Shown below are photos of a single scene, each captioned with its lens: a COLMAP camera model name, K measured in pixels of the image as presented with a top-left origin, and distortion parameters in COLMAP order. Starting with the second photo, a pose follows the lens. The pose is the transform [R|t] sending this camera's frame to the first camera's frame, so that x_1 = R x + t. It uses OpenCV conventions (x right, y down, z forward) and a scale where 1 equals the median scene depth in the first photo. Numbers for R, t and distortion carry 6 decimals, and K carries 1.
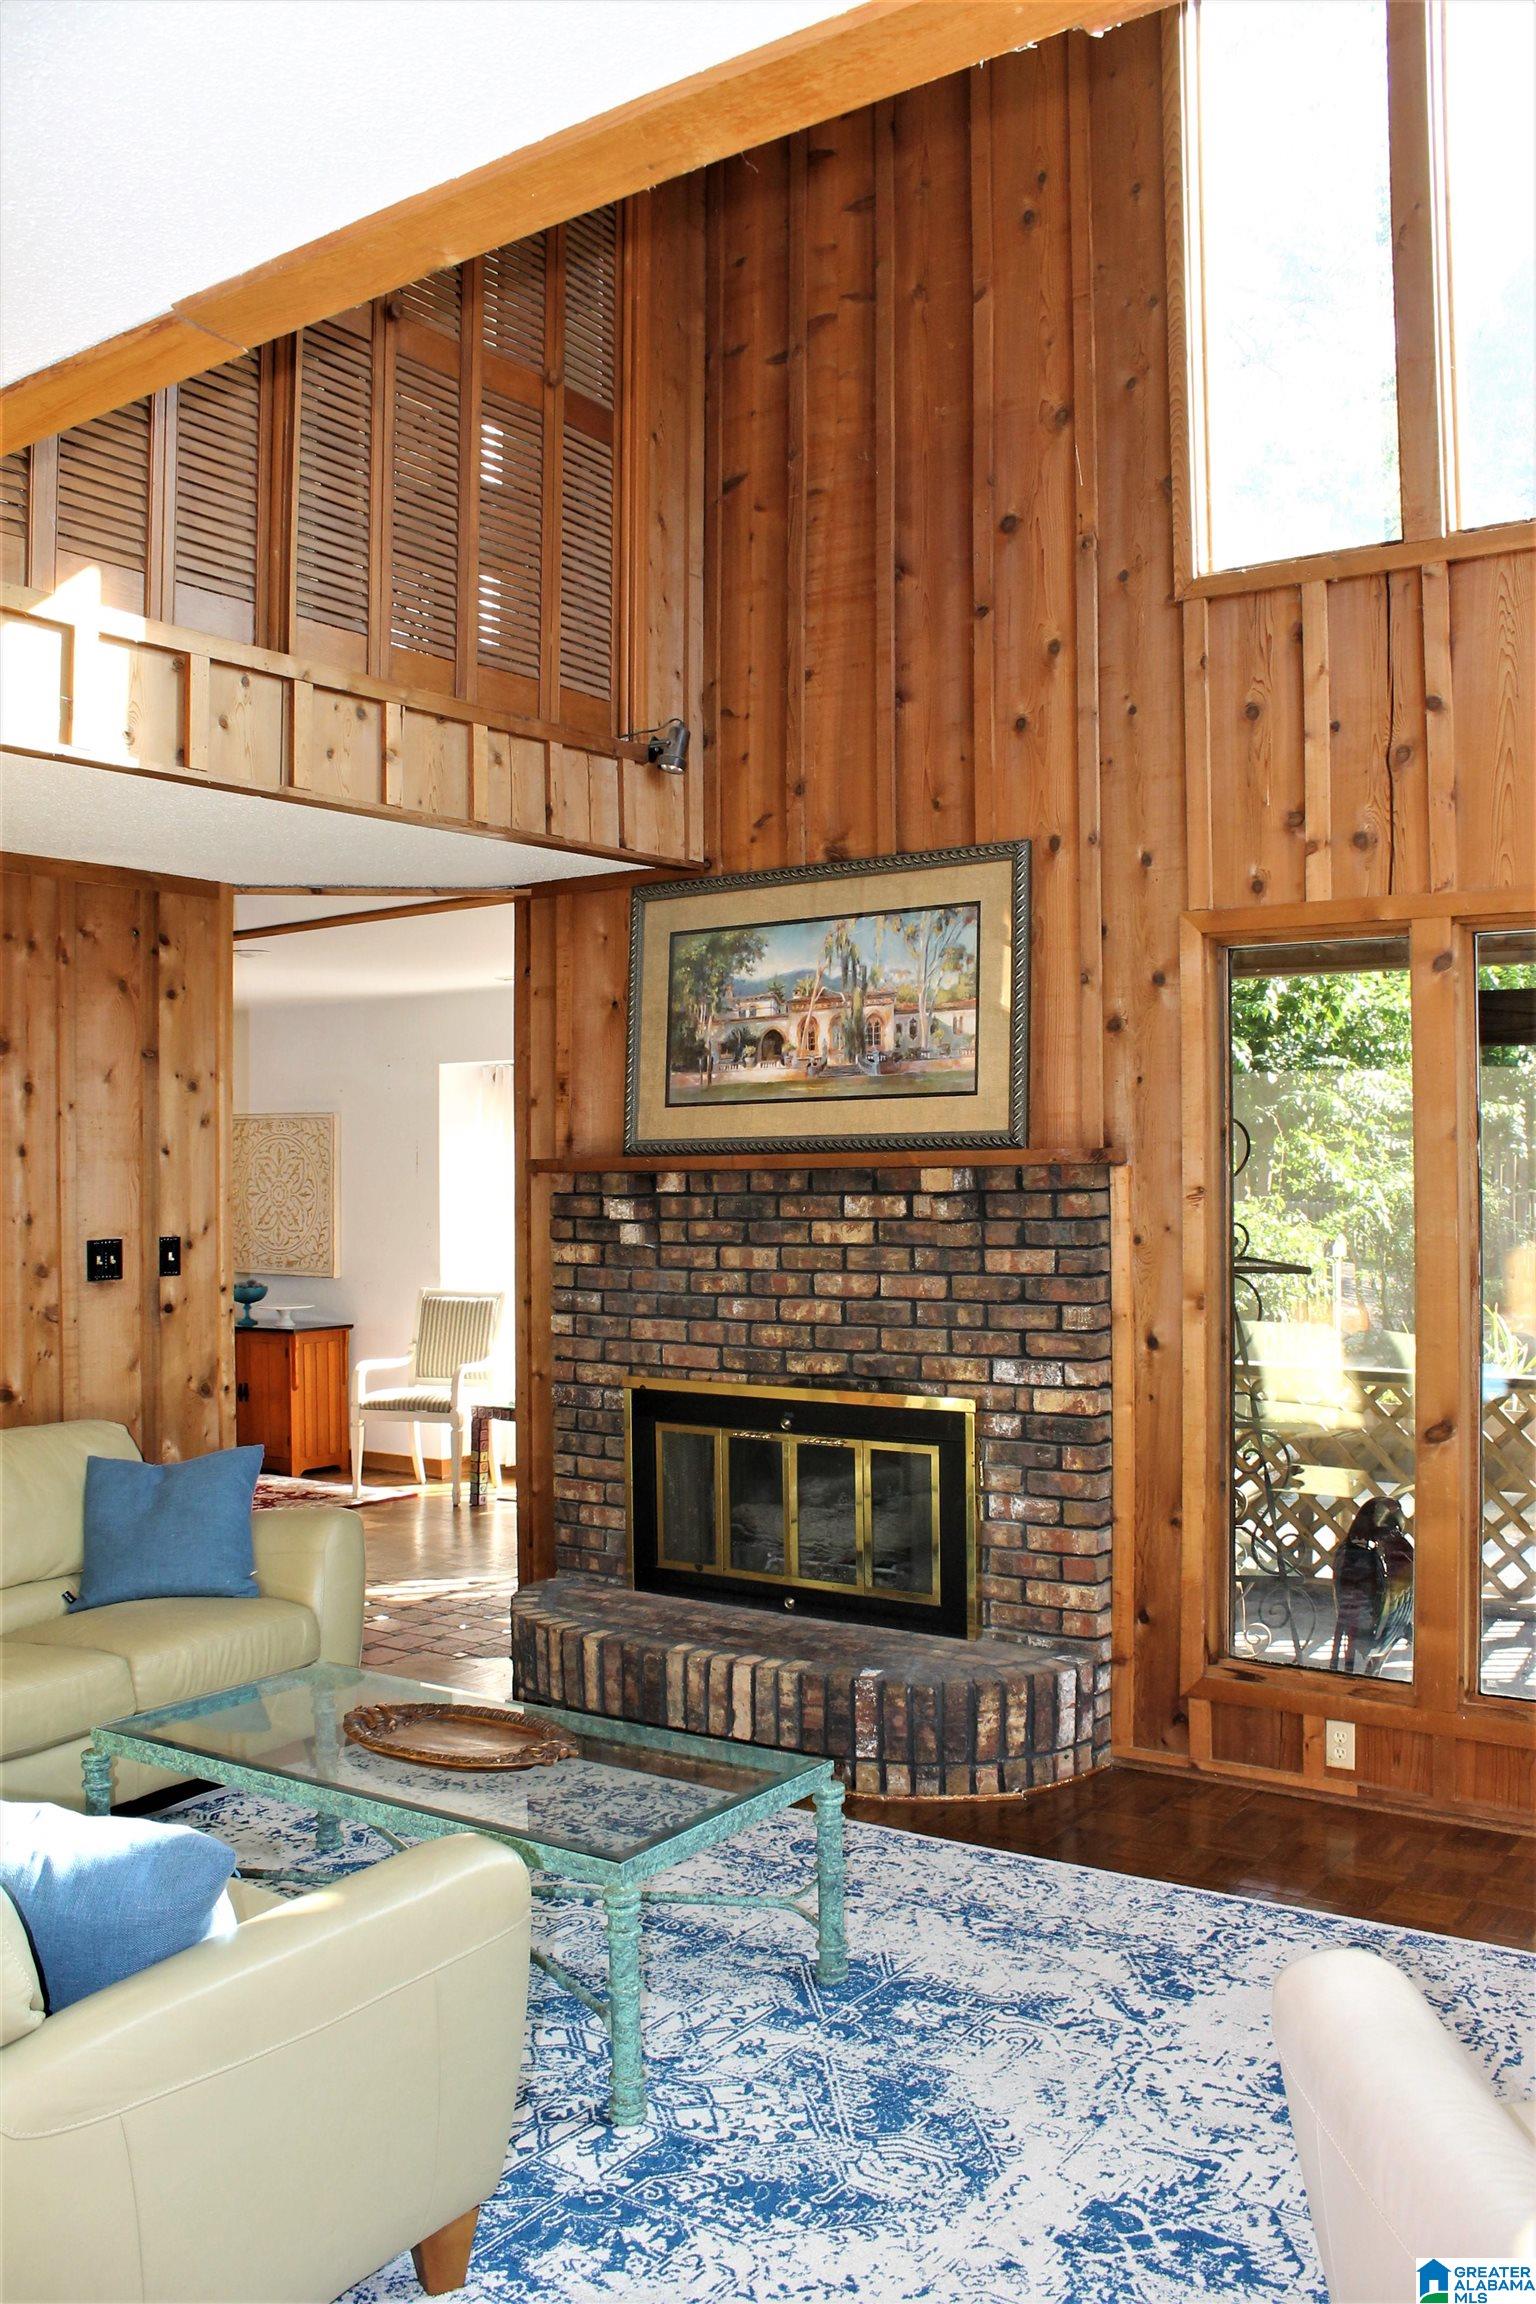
lens RADIAL K [[1885.3, 0, 768.0], [0, 1885.3, 1152.0], [0, 0, 1]] dist [-0.167609, 0.149092]
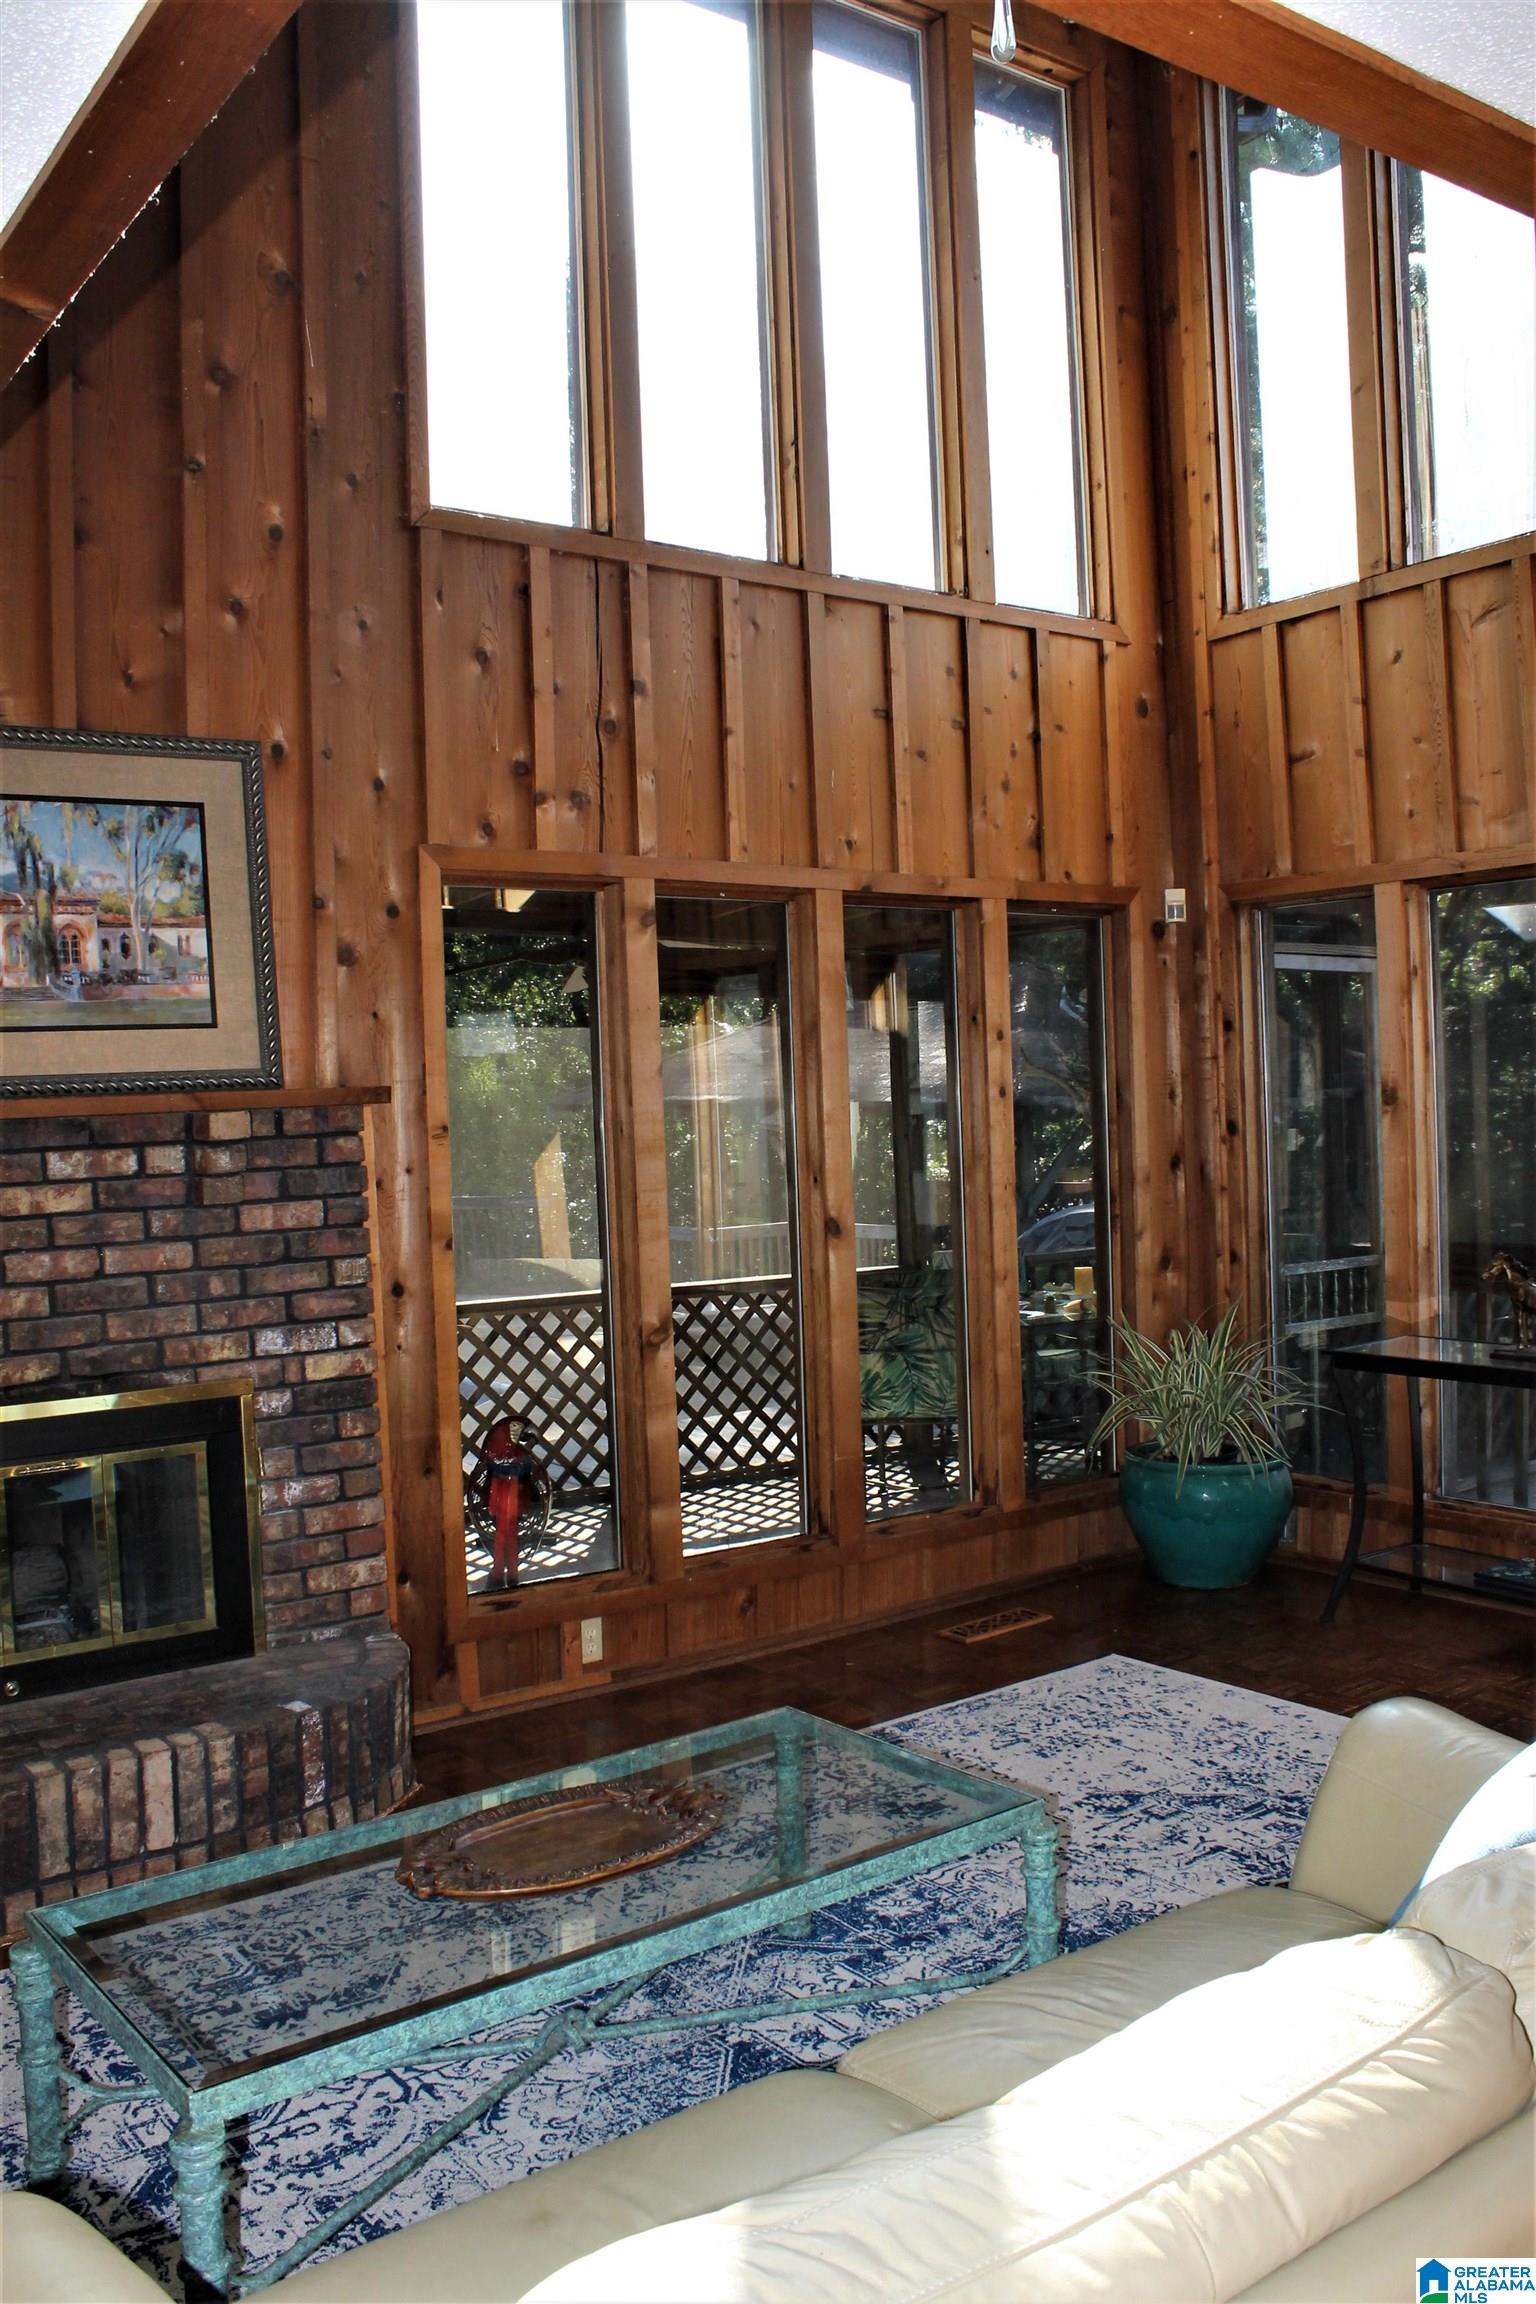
lens RADIAL K [[1885.3, 0, 768.0], [0, 1885.3, 1152.0], [0, 0, 1]] dist [-0.167609, 0.149092]
pose [[0.339227, -0.028411, 0.940275, -0.609486], [0.025283, 0.999458, 0.021078, 0.015058], [-0.940365, 0.016622, 0.339762, 0.477390]]
